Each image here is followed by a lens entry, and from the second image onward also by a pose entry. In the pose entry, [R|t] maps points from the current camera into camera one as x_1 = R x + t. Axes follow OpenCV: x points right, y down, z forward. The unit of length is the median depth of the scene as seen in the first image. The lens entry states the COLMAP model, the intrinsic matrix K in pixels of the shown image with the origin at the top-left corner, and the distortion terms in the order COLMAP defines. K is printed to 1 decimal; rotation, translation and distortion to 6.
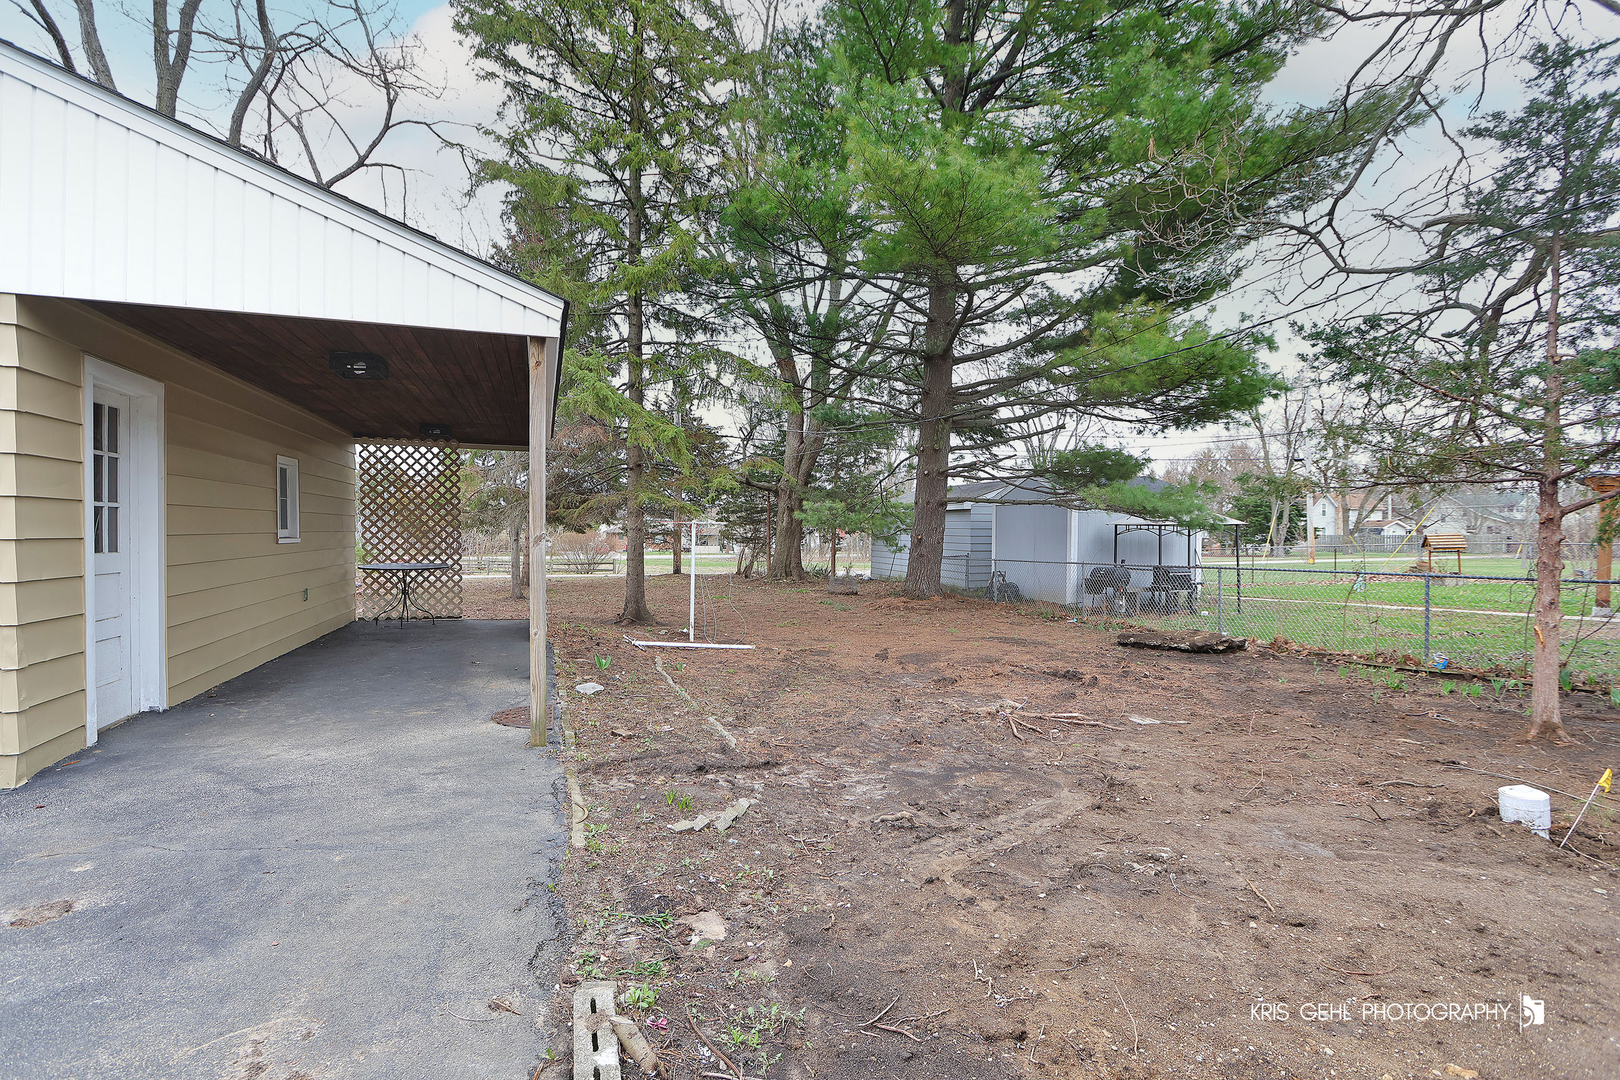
lens RADIAL K [[761.7, 0, 807.8], [0, 761.7, 542.4], [0, 0, 1]] dist [-0.011663, -0.000207]
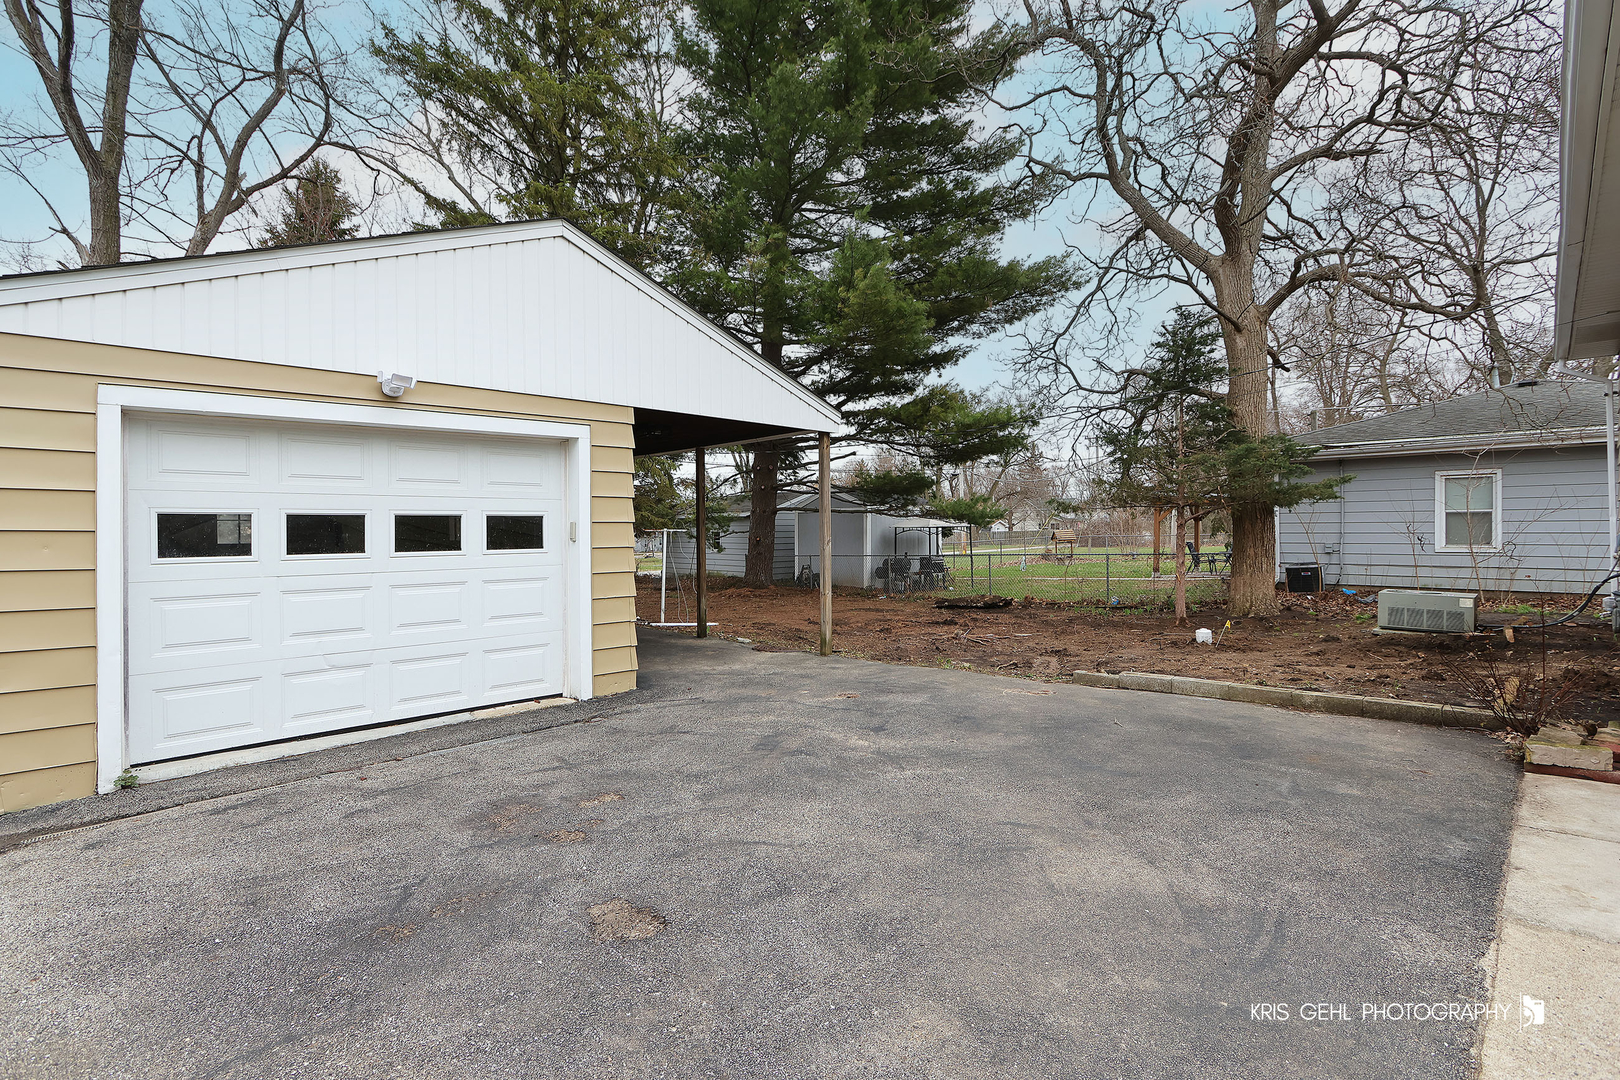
lens RADIAL K [[761.7, 0, 808.8], [0, 761.7, 536.0], [0, 0, 1]] dist [-0.011663, -0.000207]
pose [[0.906271, -0.016232, 0.422385, -0.318255], [0.021512, 0.999739, -0.007736, 0.000143], [-0.422149, 0.016097, 0.906384, -0.180828]]
